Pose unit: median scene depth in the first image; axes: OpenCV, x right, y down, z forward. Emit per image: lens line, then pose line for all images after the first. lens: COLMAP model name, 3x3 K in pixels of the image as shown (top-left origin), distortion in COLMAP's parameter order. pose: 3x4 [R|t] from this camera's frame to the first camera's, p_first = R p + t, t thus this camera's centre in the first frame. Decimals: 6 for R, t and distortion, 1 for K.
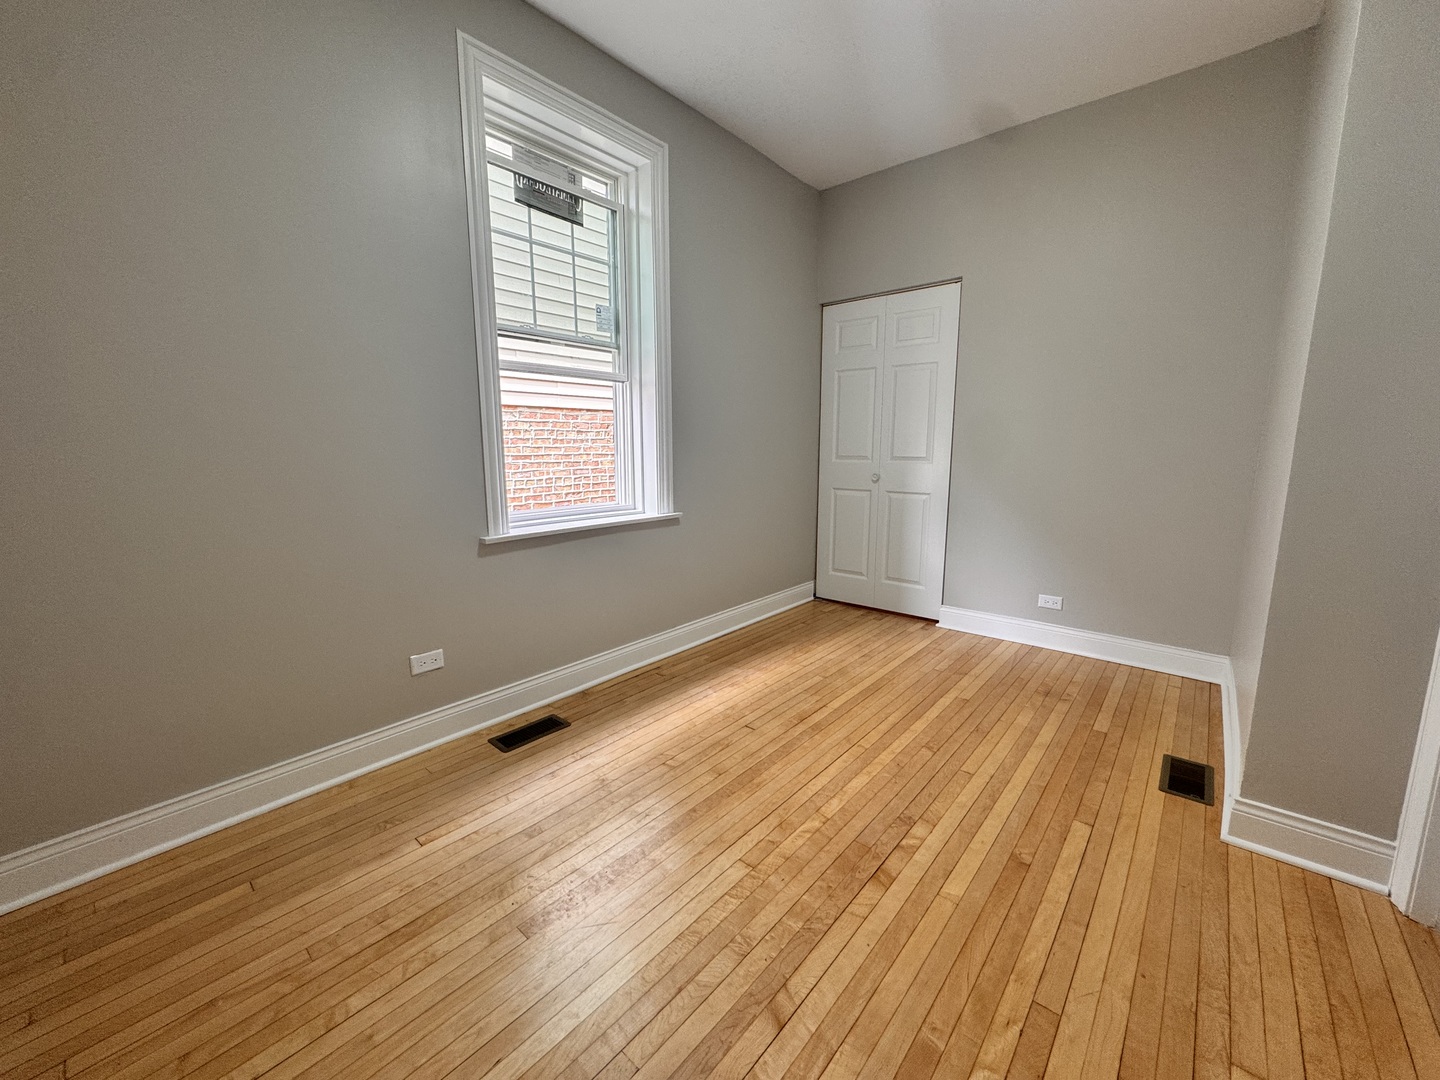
lens RADIAL K [[574.3, 0, 719.3], [0, 574.3, 535.4], [0, 0, 1]] dist [-0.002159, 0.000180]
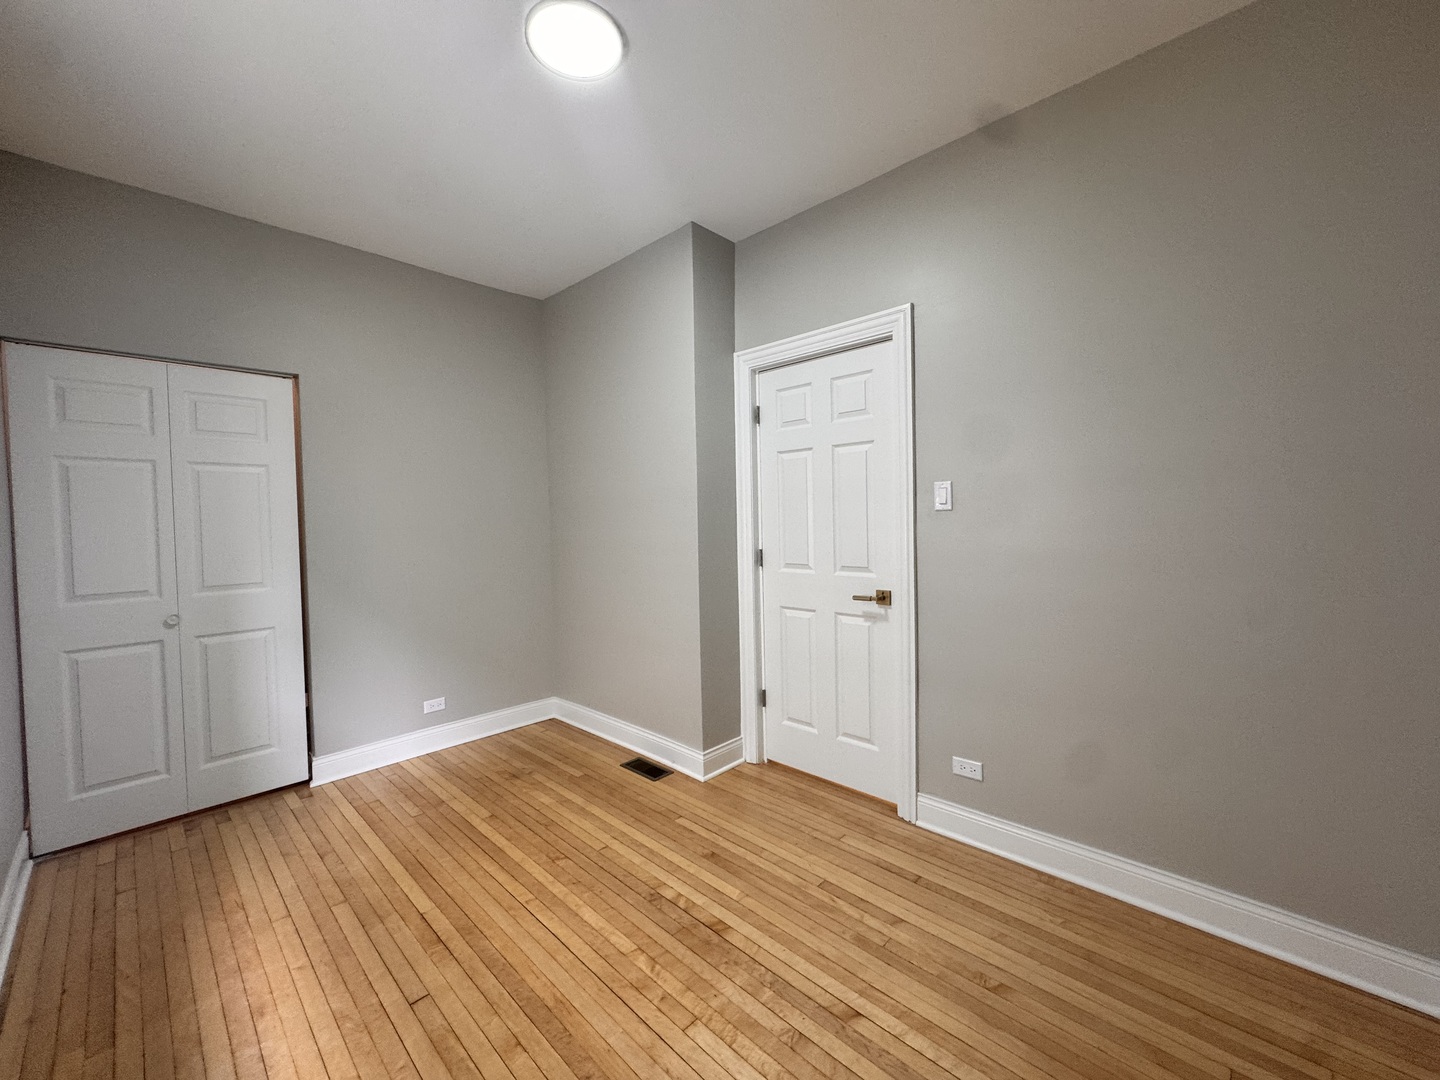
lens RADIAL K [[574.3, 0, 719.3], [0, 574.3, 535.4], [0, 0, 1]] dist [-0.002159, 0.000180]
pose [[0.054610, -0.026624, 0.998153, -0.578153], [0.175341, 0.984367, 0.016663, -0.154558], [-0.982992, 0.174107, 0.058424, 0.497521]]
